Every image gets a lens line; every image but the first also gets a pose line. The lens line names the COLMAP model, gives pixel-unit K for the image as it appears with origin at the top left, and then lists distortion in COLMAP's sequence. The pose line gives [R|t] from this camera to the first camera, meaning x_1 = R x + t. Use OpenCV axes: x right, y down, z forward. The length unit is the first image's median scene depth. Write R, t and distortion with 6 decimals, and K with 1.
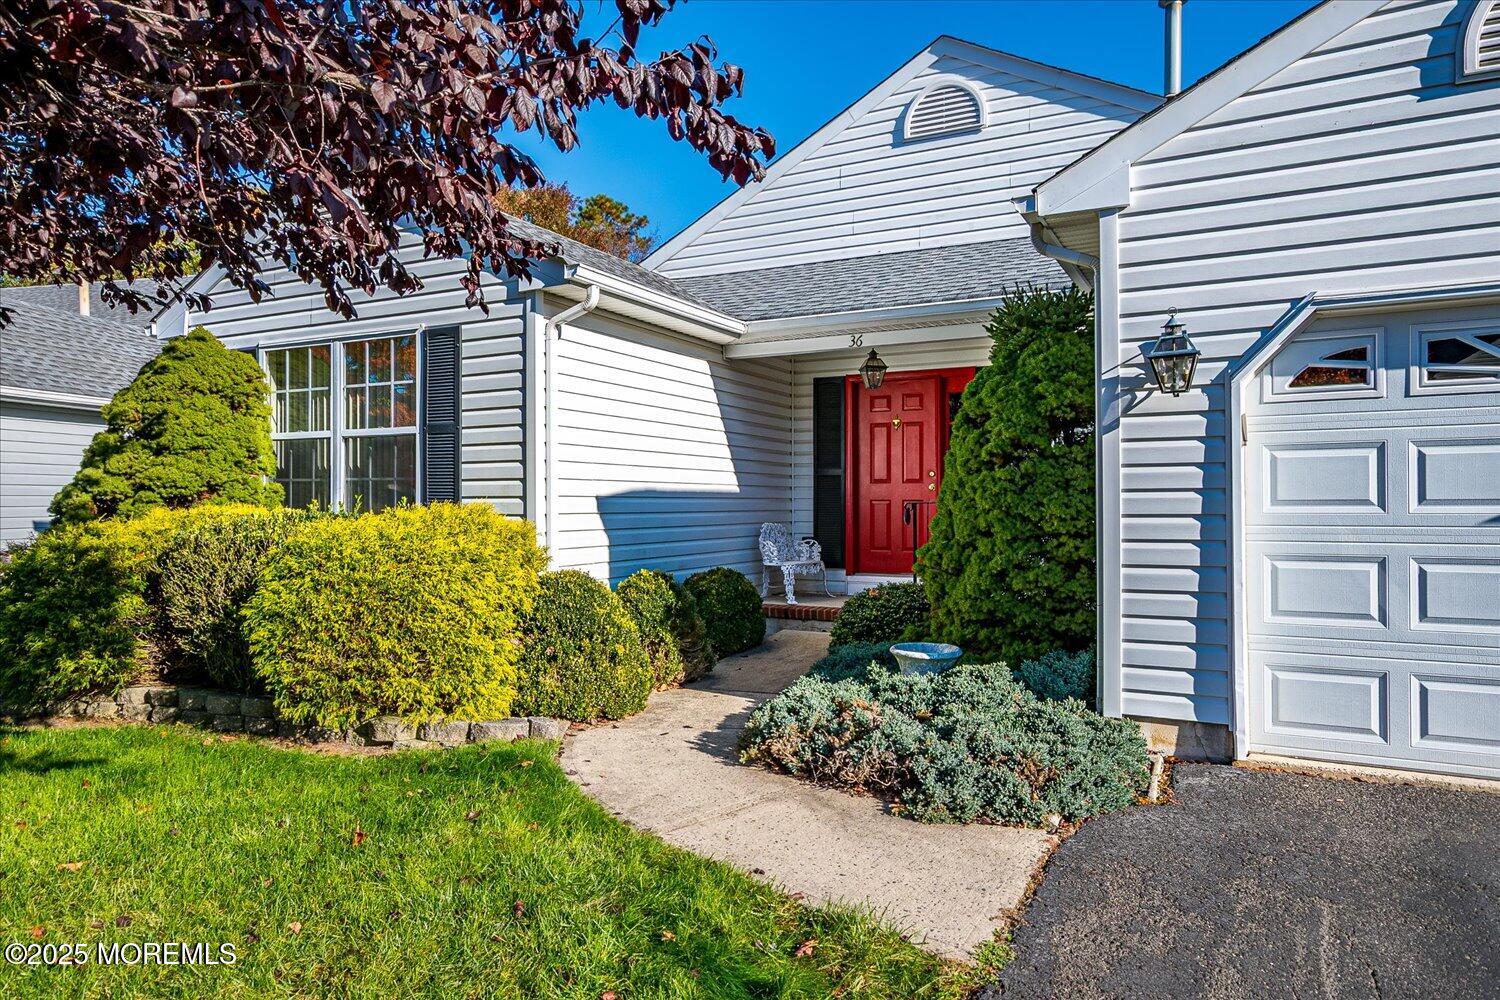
lens RADIAL K [[955.5, 0, 742.3], [0, 955.5, 501.1], [0, 0, 1]] dist [0.009172, 0.000576]
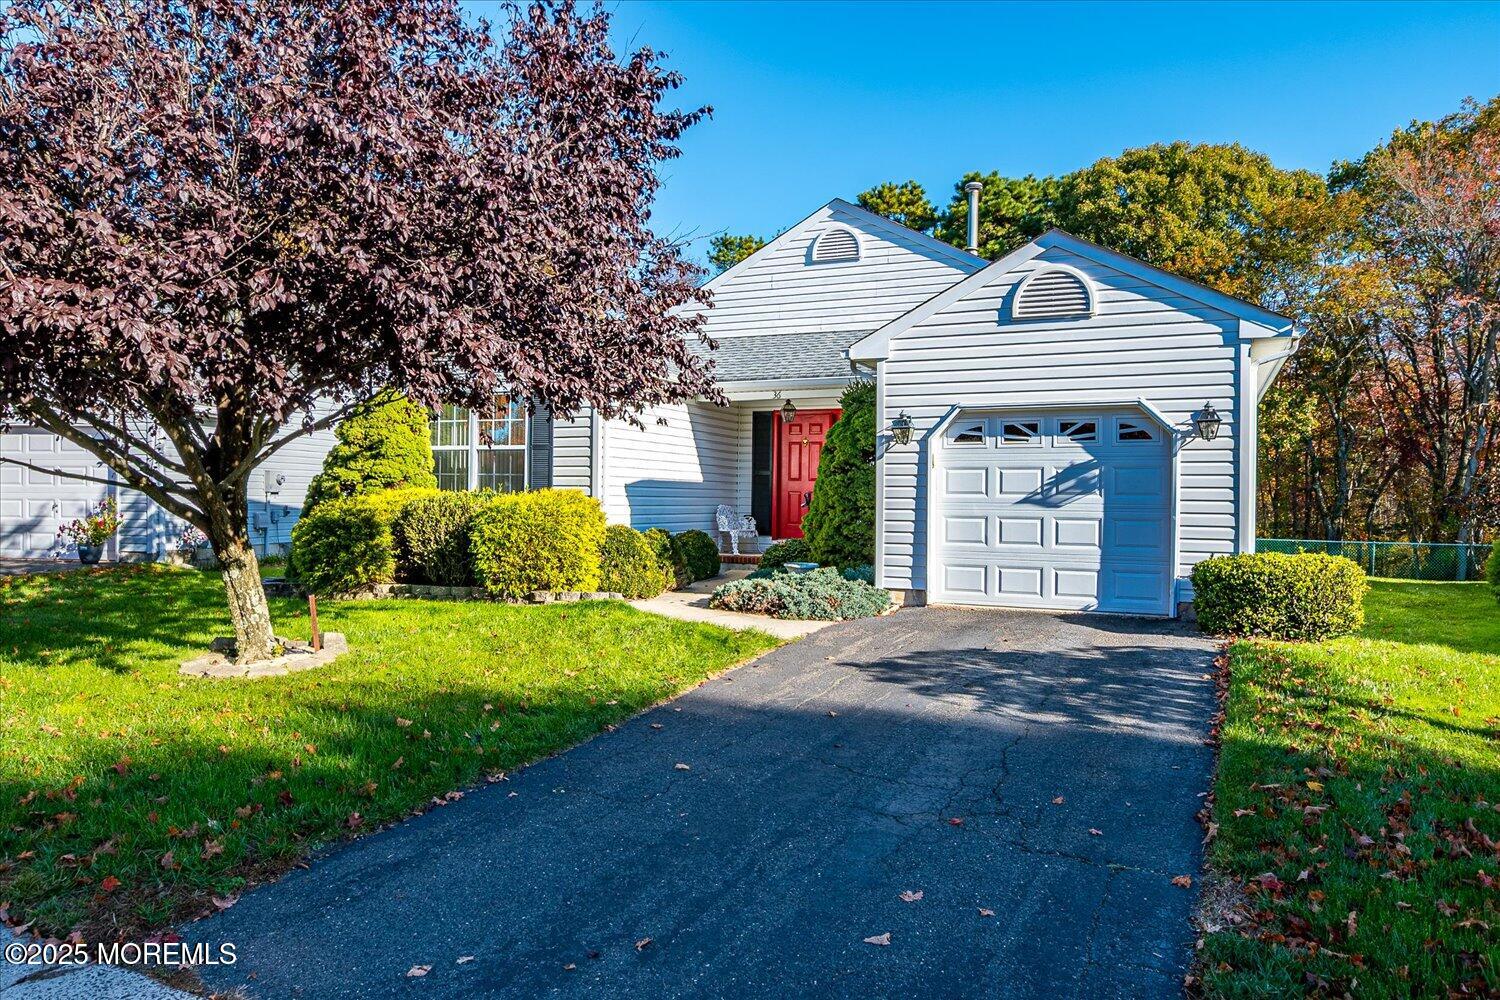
lens RADIAL K [[955.5, 0, 750.7], [0, 955.5, 503.9], [0, 0, 1]] dist [0.009172, 0.000576]
pose [[0.998039, 0.012829, 0.061263, -0.039046], [-0.013371, 0.999875, 0.008445, 0.012432], [-0.061147, -0.009248, 0.998086, -0.994284]]
